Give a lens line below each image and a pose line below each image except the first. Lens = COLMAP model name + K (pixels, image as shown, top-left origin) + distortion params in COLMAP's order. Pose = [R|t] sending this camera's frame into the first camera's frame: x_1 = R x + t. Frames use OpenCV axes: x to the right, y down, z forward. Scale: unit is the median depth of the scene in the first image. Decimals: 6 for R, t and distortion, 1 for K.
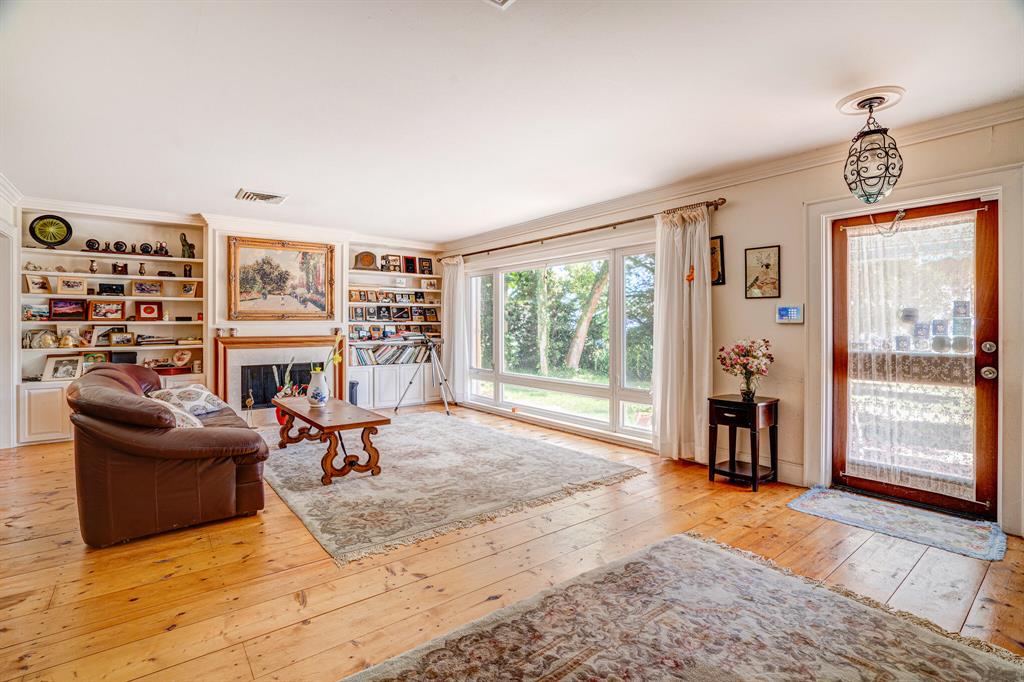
lens RADIAL K [[471.6, 0, 514.2], [0, 471.6, 330.9], [0, 0, 1]] dist [-0.038087, 0.002665]
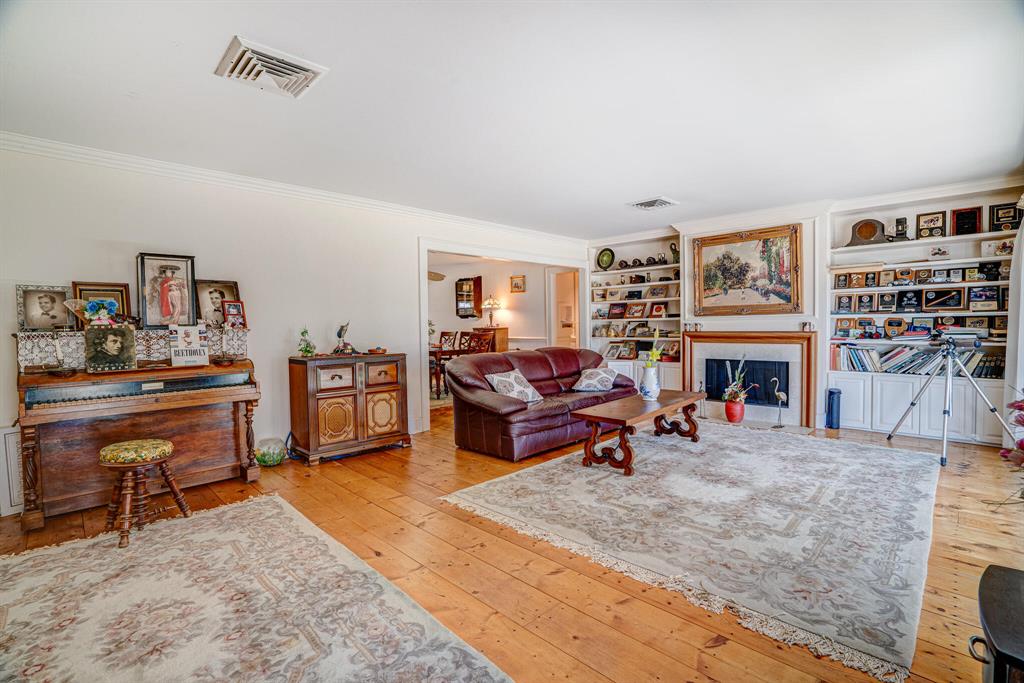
lens RADIAL K [[471.6, 0, 518.3], [0, 471.6, 341.4], [0, 0, 1]] dist [-0.038087, 0.002665]
pose [[0.136880, 0.034576, -0.989984, 0.428012], [0.003897, 0.999364, 0.035442, -0.003996], [0.990580, -0.008709, 0.136658, 0.439702]]
